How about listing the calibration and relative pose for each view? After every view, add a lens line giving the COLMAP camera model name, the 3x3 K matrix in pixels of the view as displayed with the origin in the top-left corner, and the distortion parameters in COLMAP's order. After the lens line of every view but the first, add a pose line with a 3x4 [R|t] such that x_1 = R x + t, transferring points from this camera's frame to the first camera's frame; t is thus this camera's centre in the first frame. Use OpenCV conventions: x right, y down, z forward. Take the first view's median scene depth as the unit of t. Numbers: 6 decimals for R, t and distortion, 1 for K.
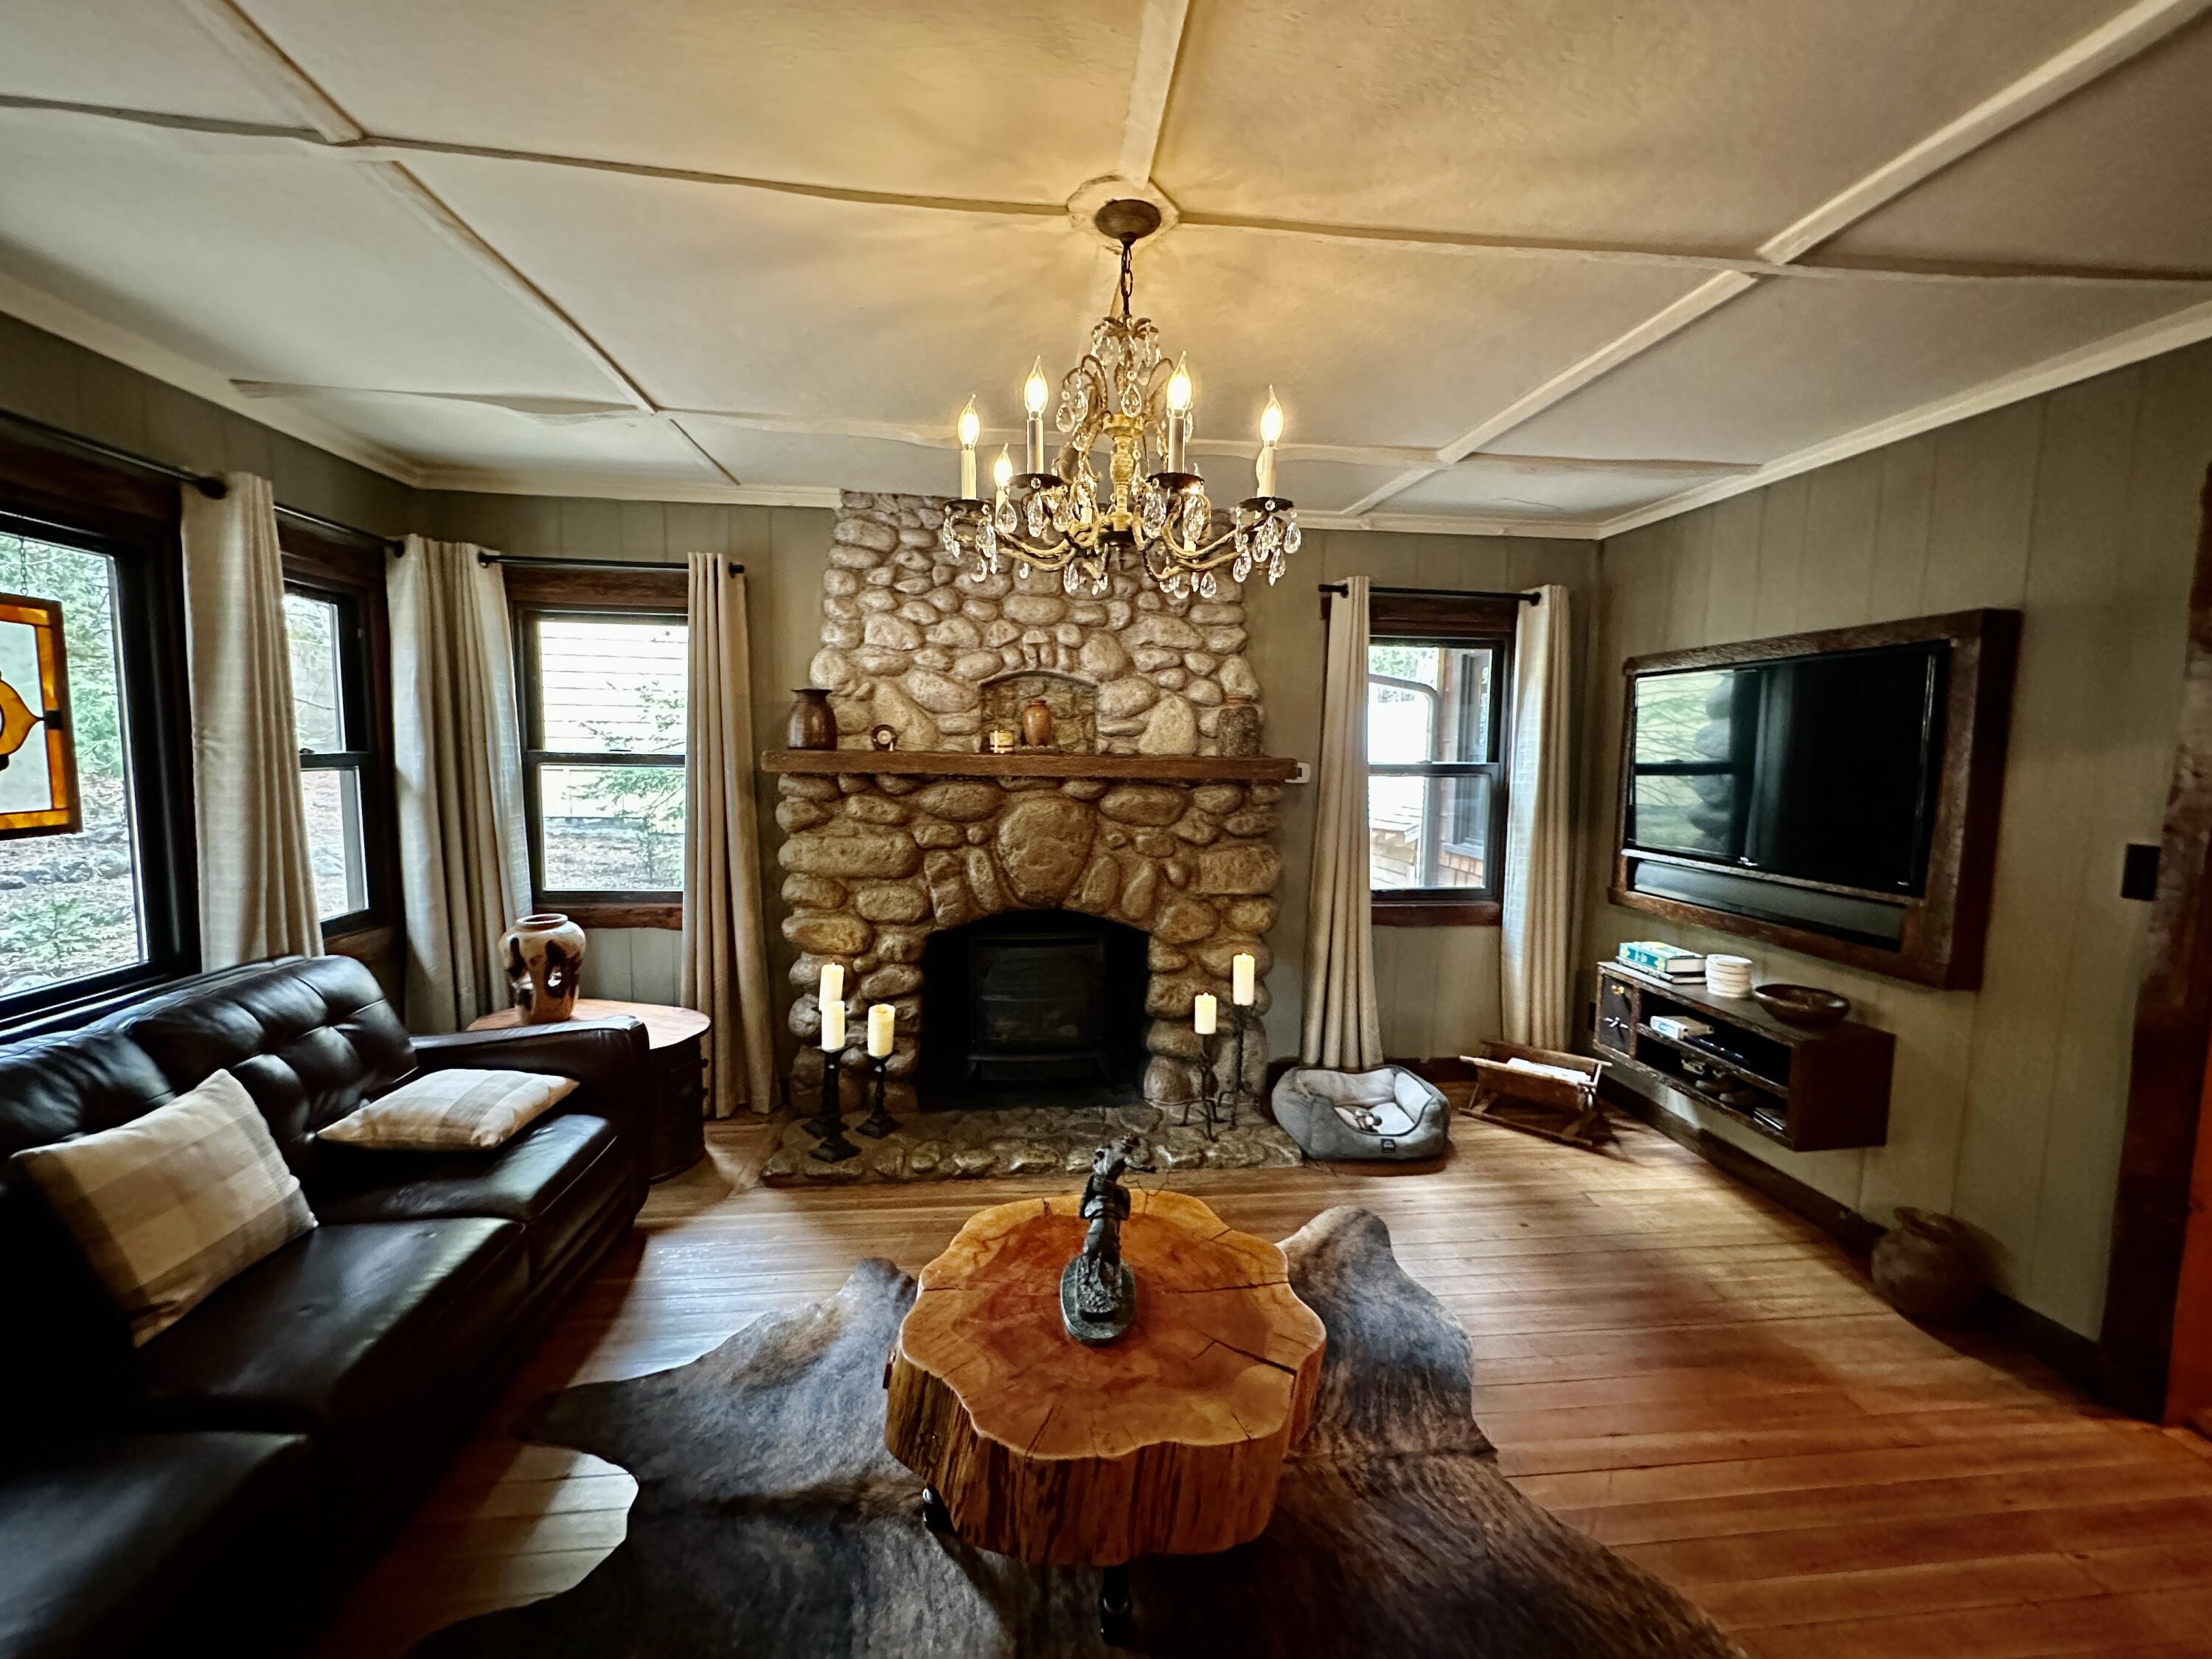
lens RADIAL K [[882.1, 0, 1101.5], [0, 882.1, 824.9], [0, 0, 1]] dist [-0.005140, 0.001028]
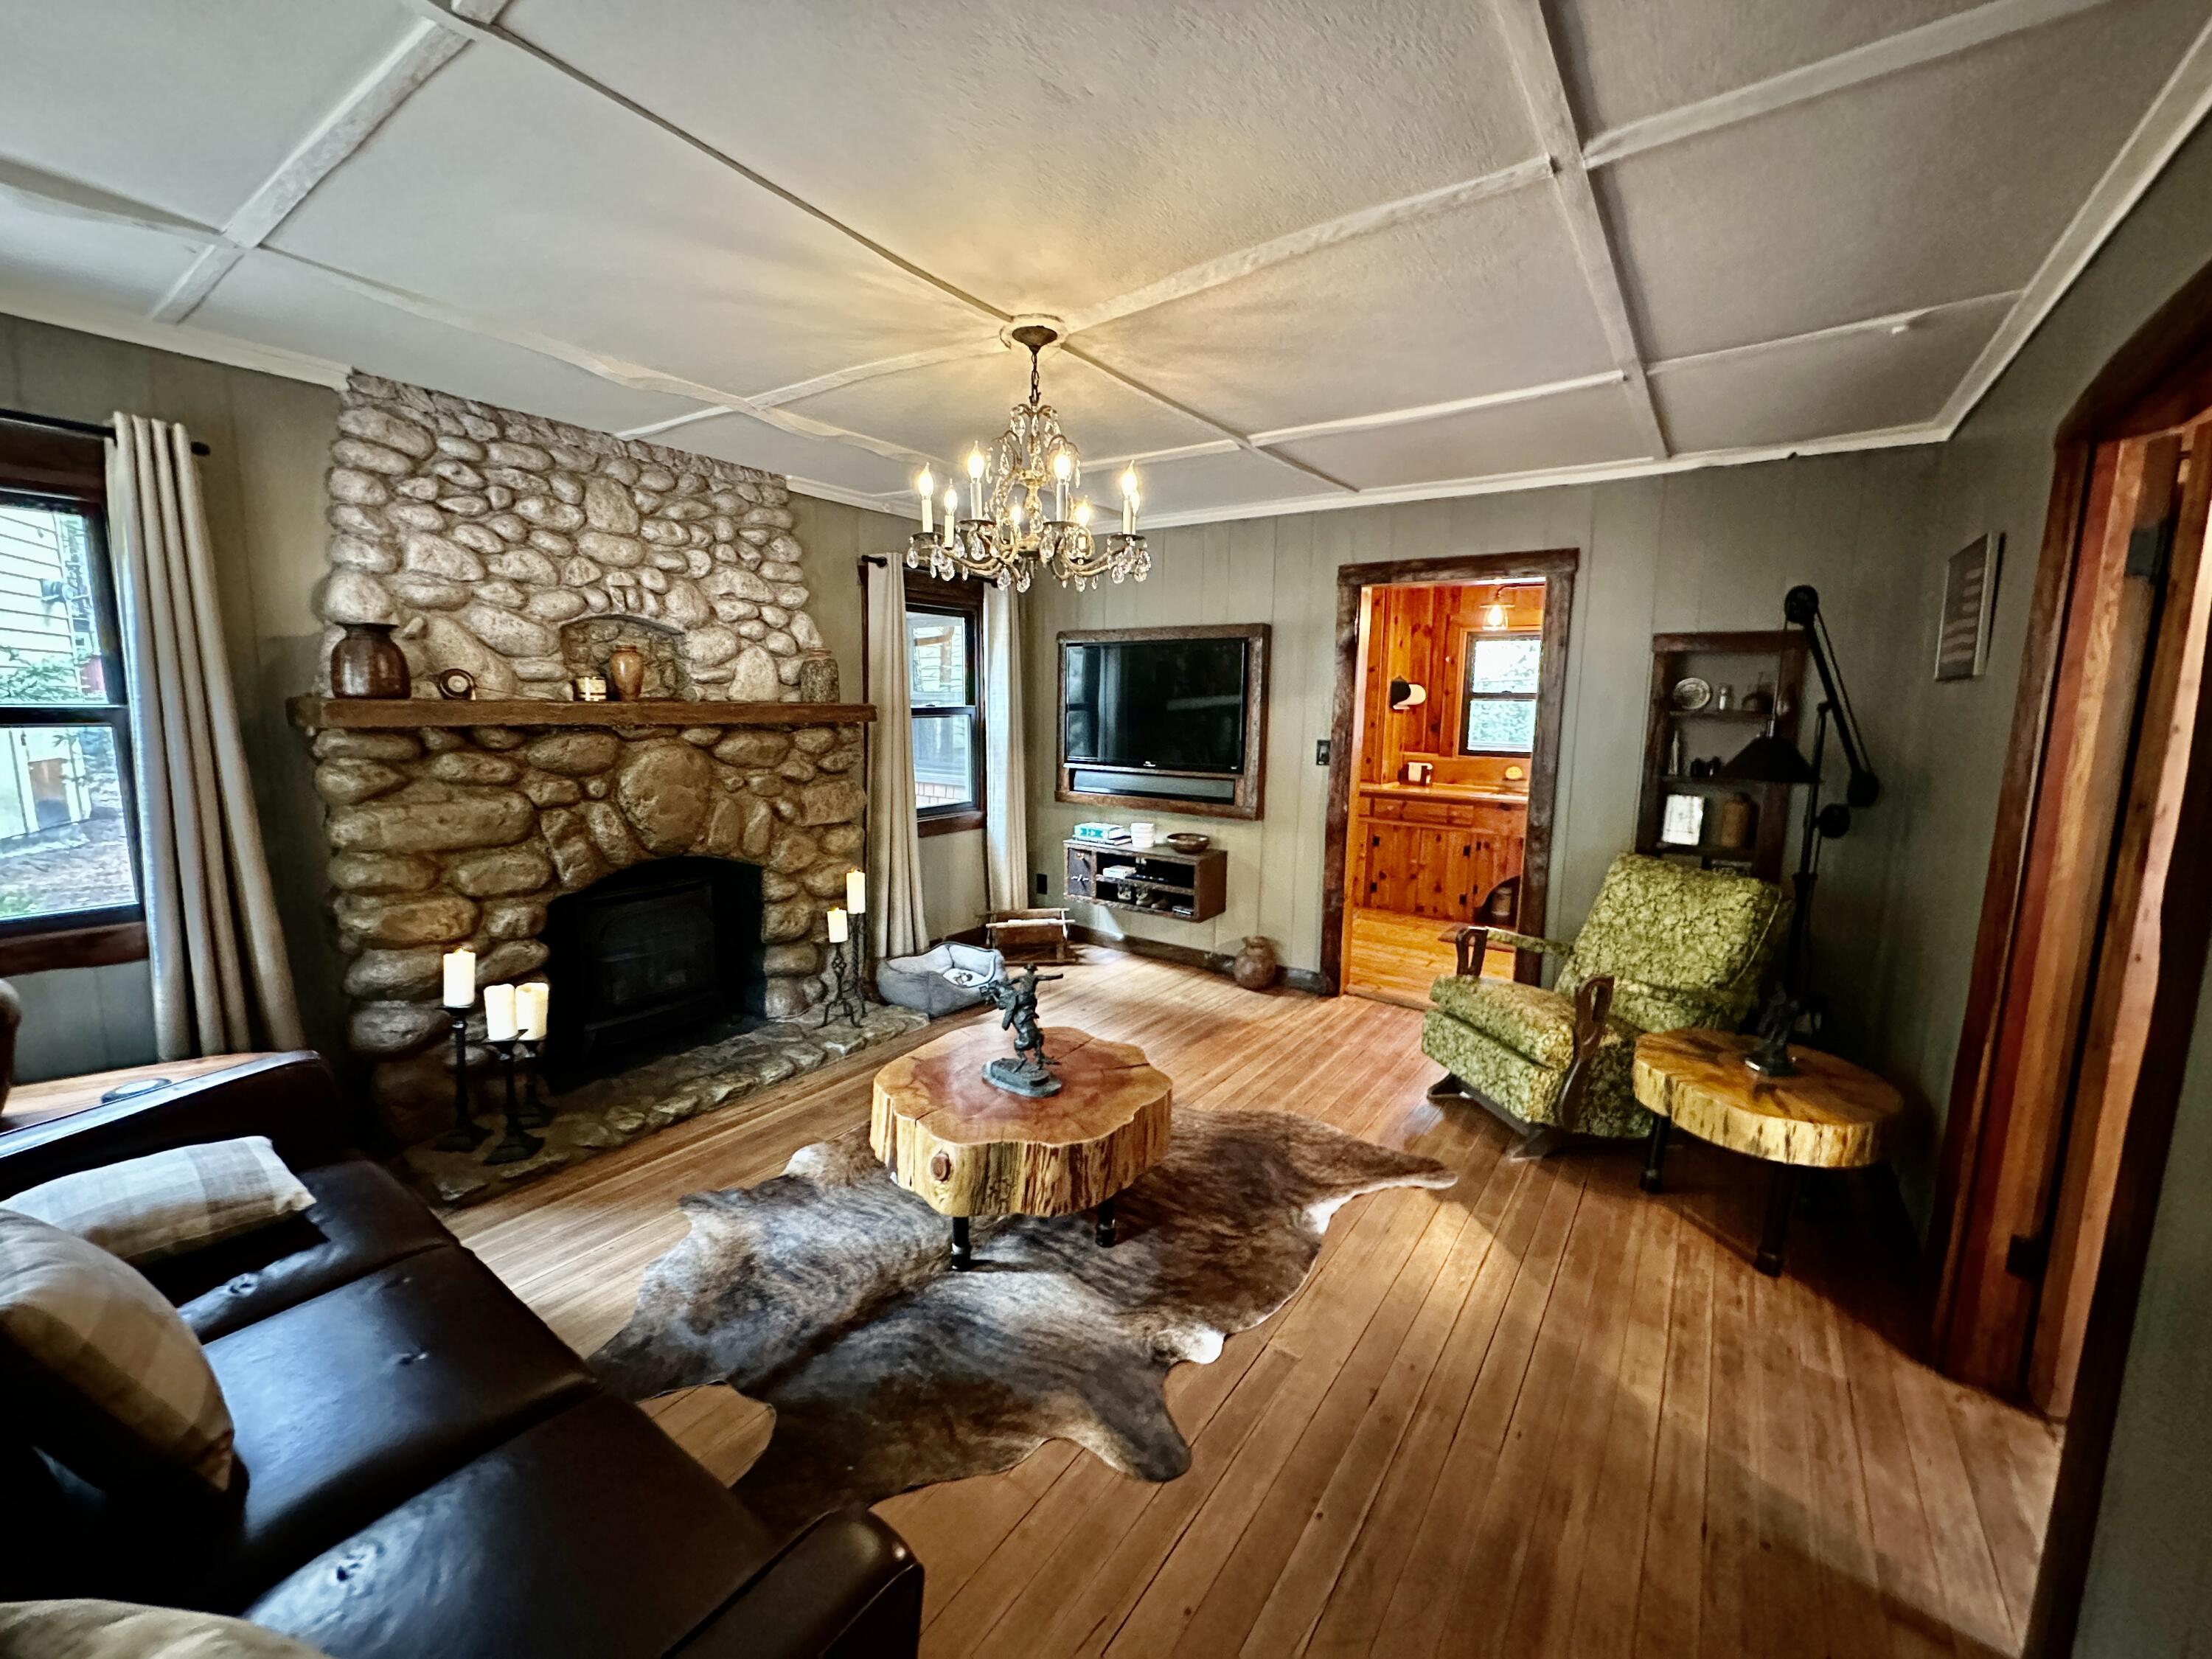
lens RADIAL K [[882.1, 0, 1101.5], [0, 882.1, 824.9], [0, 0, 1]] dist [-0.005140, 0.001028]
pose [[0.667368, -0.111665, 0.736309, -0.469427], [0.064168, 0.993640, 0.092531, -0.002677], [-0.741958, -0.014505, 0.670289, -0.033803]]
